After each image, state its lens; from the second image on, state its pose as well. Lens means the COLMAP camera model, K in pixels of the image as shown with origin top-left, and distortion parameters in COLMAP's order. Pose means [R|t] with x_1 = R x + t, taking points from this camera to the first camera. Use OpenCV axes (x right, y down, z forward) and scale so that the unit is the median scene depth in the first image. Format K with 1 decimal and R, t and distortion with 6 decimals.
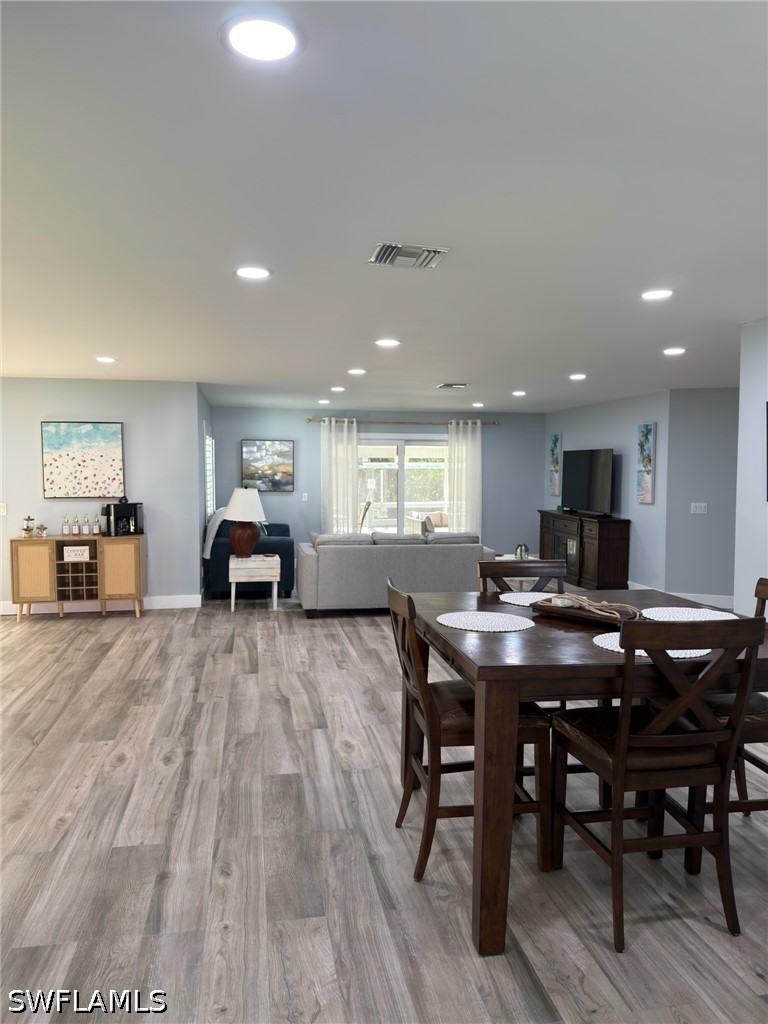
lens RADIAL K [[724.7, 0, 374.2], [0, 724.7, 511.0], [0, 0, 1]] dist [0.057395, -0.067476]
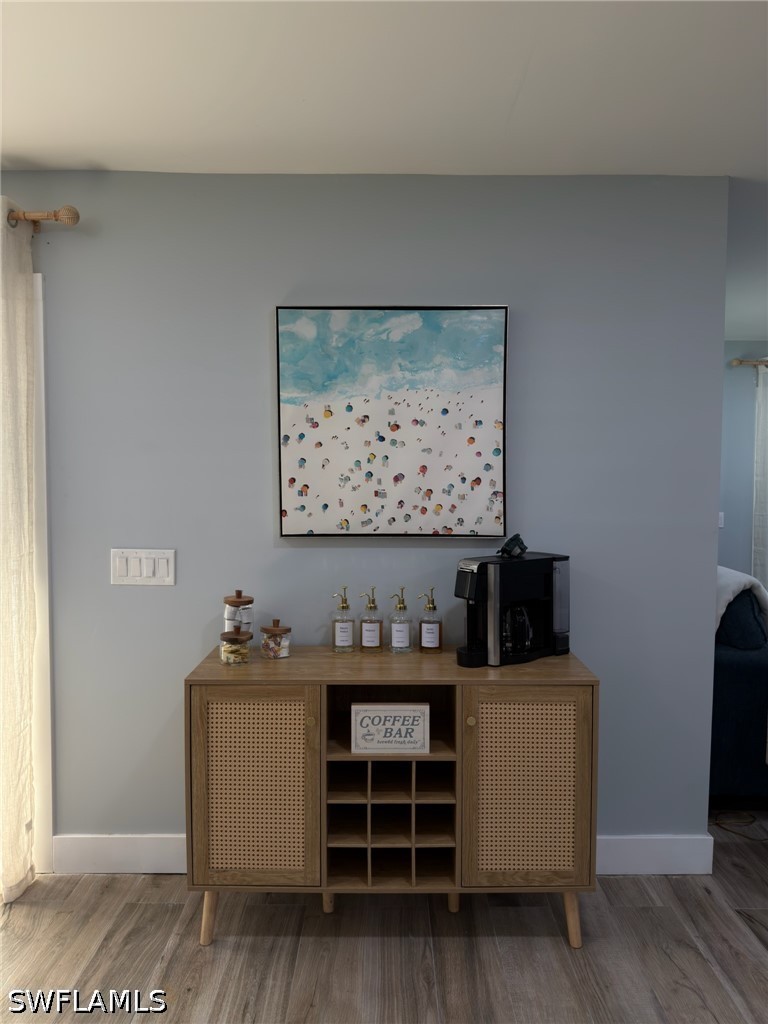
lens RADIAL K [[724.7, 0, 374.2], [0, 724.7, 511.0], [0, 0, 1]] dist [0.057395, -0.067476]
pose [[0.981672, 0.013182, -0.190123, -0.551043], [-0.014835, 0.999863, -0.007274, -0.043856], [0.190002, 0.009962, 0.981733, 1.083633]]
